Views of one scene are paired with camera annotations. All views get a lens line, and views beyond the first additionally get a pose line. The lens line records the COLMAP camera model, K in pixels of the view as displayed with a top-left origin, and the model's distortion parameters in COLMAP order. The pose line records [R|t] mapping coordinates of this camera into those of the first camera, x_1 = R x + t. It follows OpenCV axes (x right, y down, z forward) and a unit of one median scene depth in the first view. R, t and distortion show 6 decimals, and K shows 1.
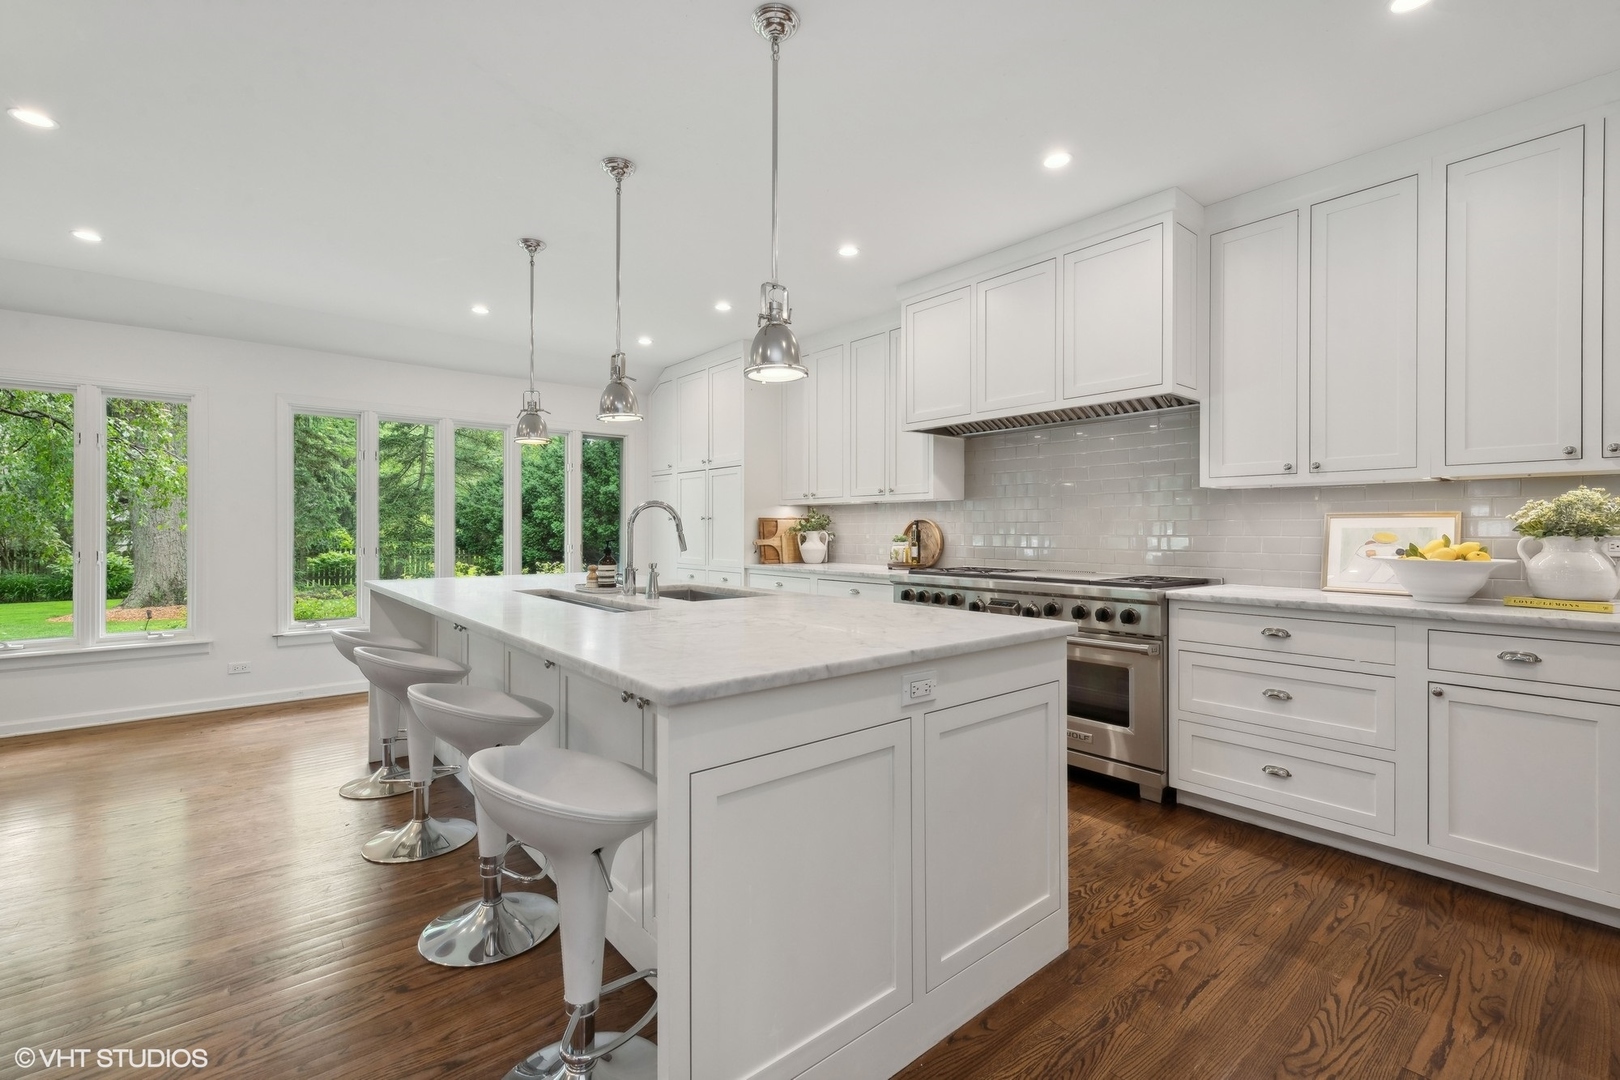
lens RADIAL K [[718.2, 0, 810.8], [0, 718.2, 529.5], [0, 0, 1]] dist [0.008309, -0.000854]
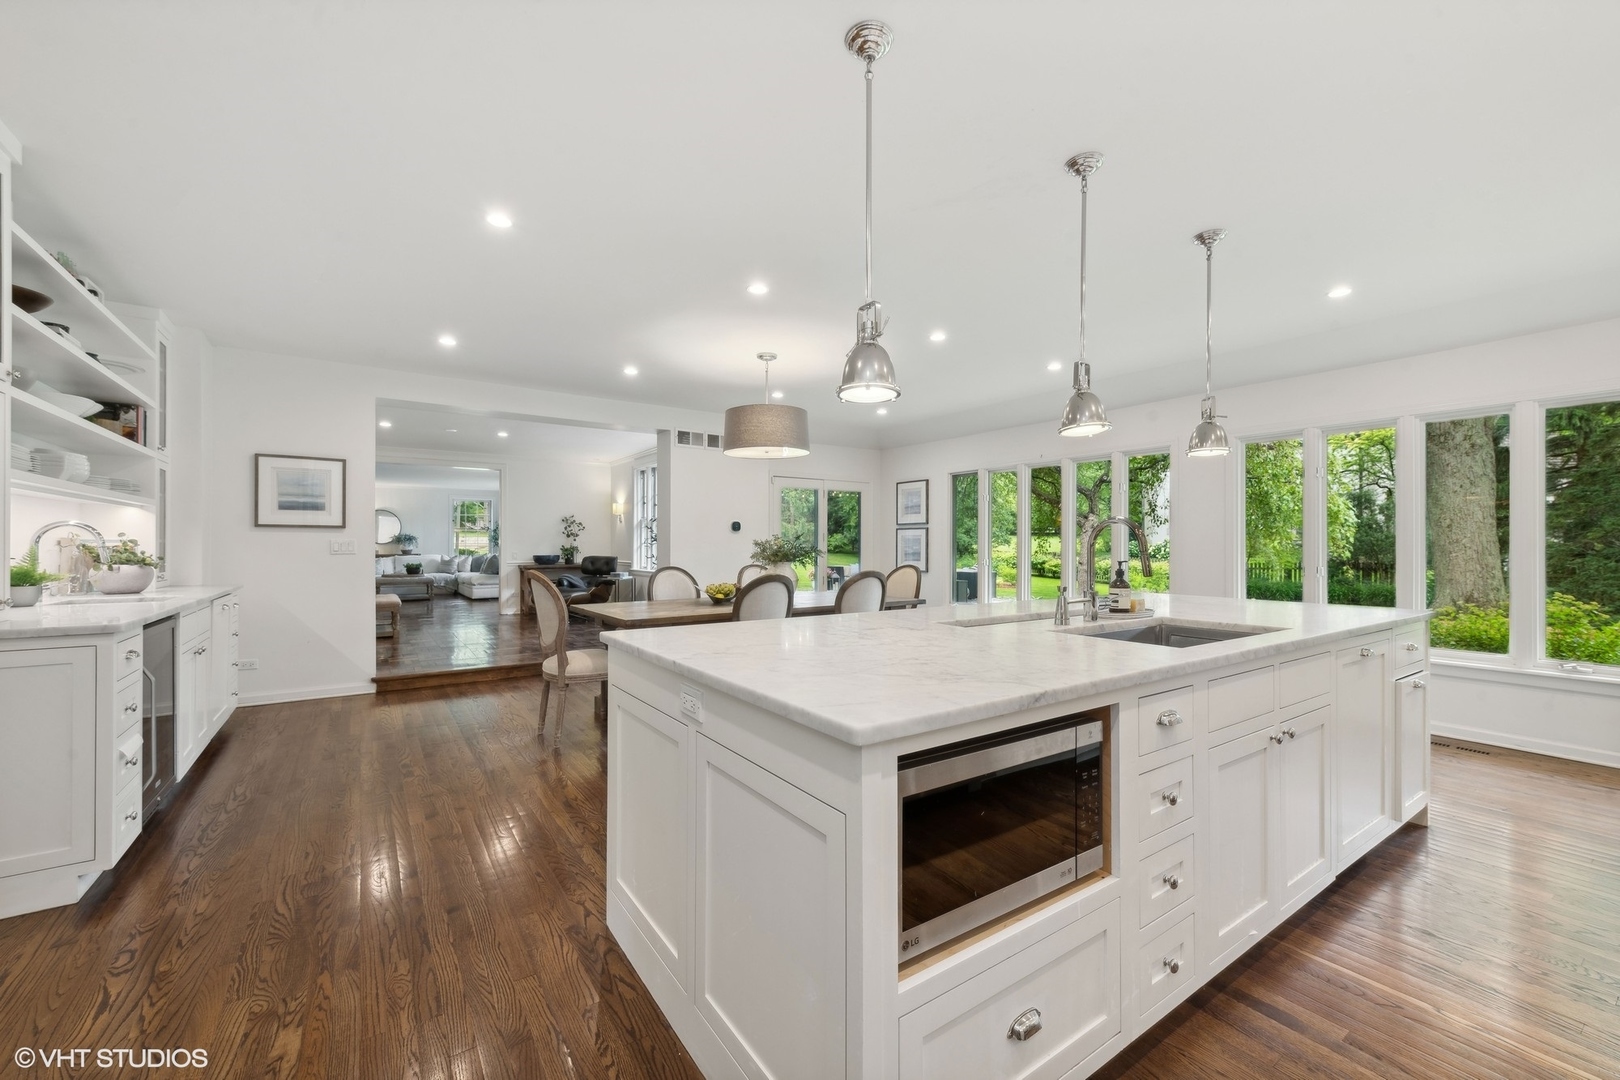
lens RADIAL K [[648.5, 0, 805.7], [0, 648.5, 544.1], [0, 0, 1]] dist [0.003755, 0.000160]
pose [[-0.093641, -0.001628, -0.995605, 0.602333], [-0.002305, 0.999996, -0.001419, -0.004762], [0.995603, 0.002162, -0.093645, 0.704730]]
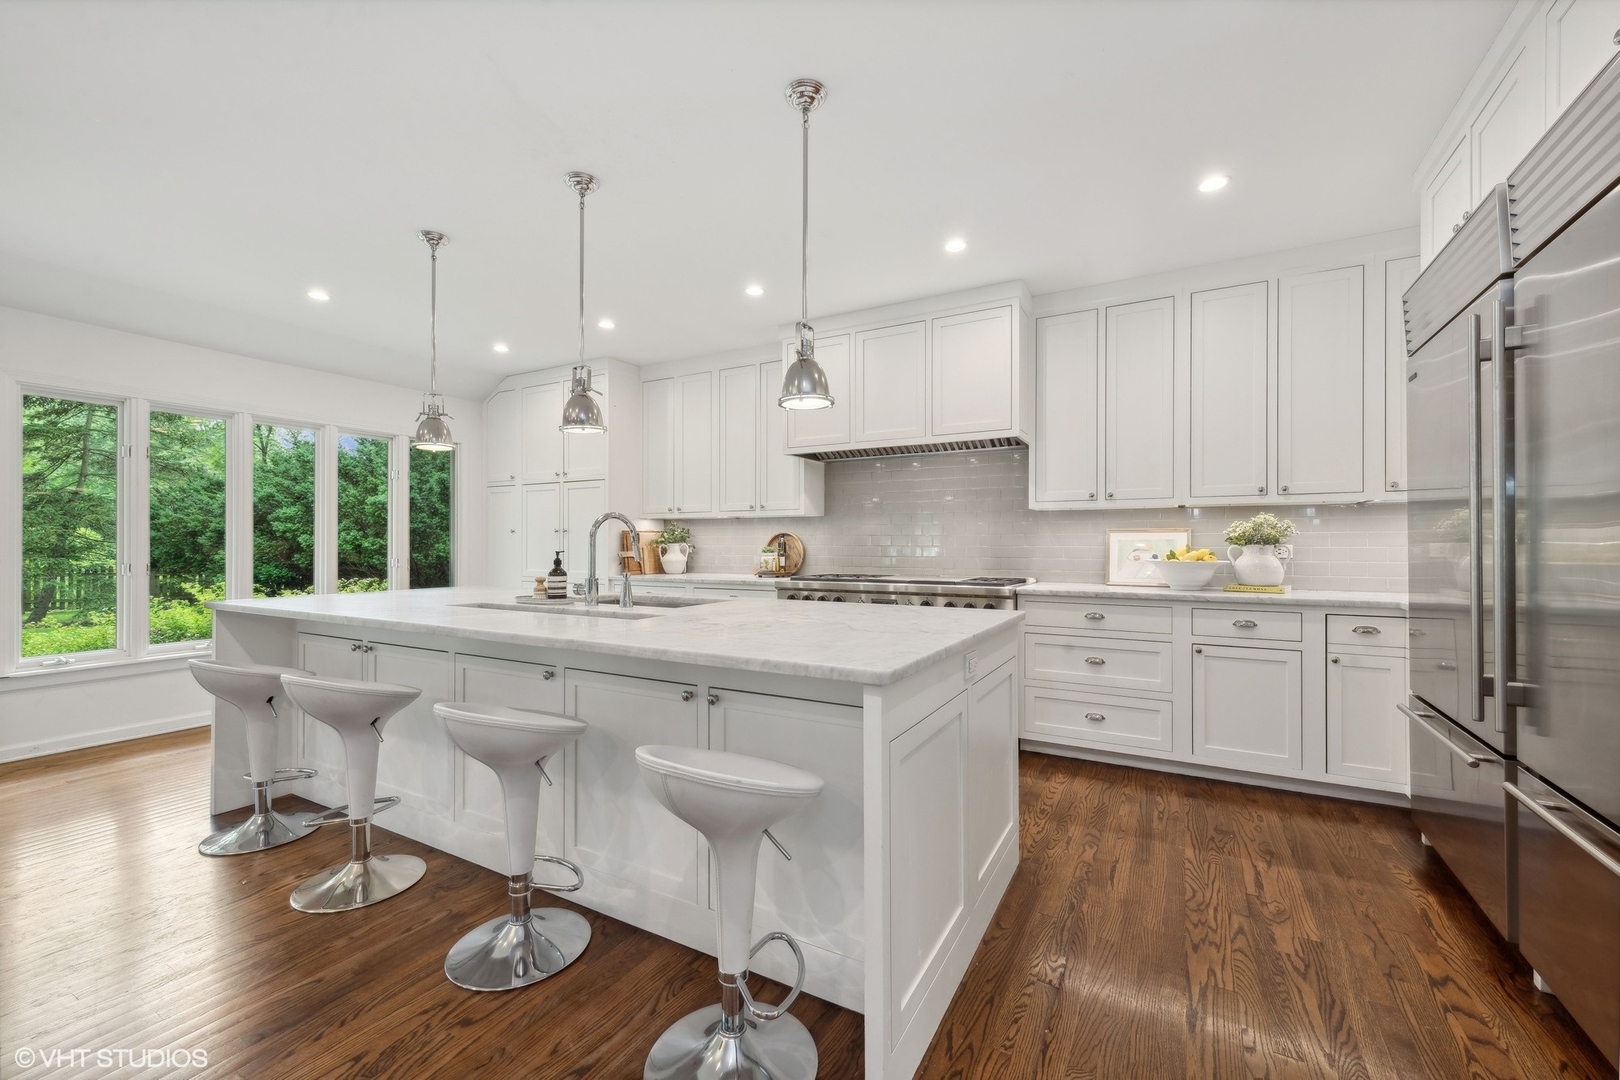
lens RADIAL K [[667.1, 0, 809.2], [0, 667.1, 541.7], [0, 0, 1]] dist [0.013477, -0.000357]
pose [[0.932753, 0.000512, 0.360517, -0.301806], [0.000738, 0.999994, -0.003330, 0.005306], [-0.360517, 0.003372, 0.932747, 0.006393]]
